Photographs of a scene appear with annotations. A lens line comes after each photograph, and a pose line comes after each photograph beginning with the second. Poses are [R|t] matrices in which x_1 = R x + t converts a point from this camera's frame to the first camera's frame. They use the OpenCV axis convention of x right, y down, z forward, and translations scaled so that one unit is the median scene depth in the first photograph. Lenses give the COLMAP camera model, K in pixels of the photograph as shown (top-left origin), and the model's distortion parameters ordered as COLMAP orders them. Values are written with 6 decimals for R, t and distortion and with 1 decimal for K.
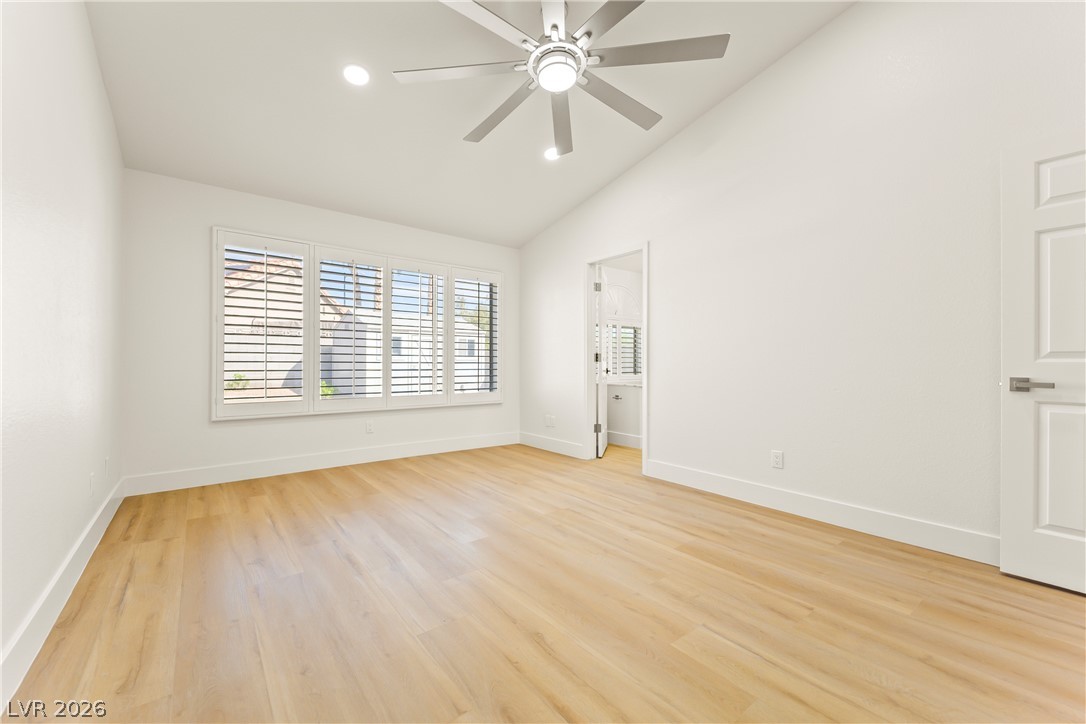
lens RADIAL K [[428.9, 0, 538.5], [0, 428.9, 362.7], [0, 0, 1]] dist [0.025722, -0.015467]
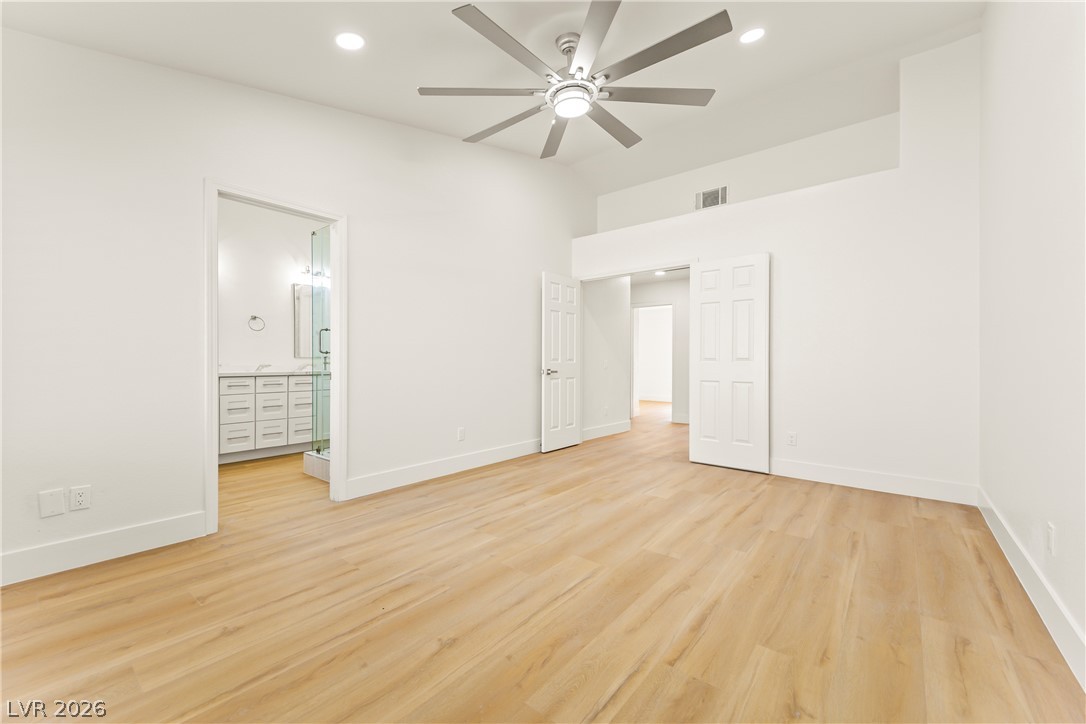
lens RADIAL K [[428.9, 0, 538.5], [0, 428.9, 362.7], [0, 0, 1]] dist [0.025722, -0.015467]
pose [[-0.210924, -0.005603, 0.977486, -0.854208], [-0.002308, 0.999984, 0.005234, -0.008977], [-0.977500, -0.001152, -0.210934, 1.094418]]
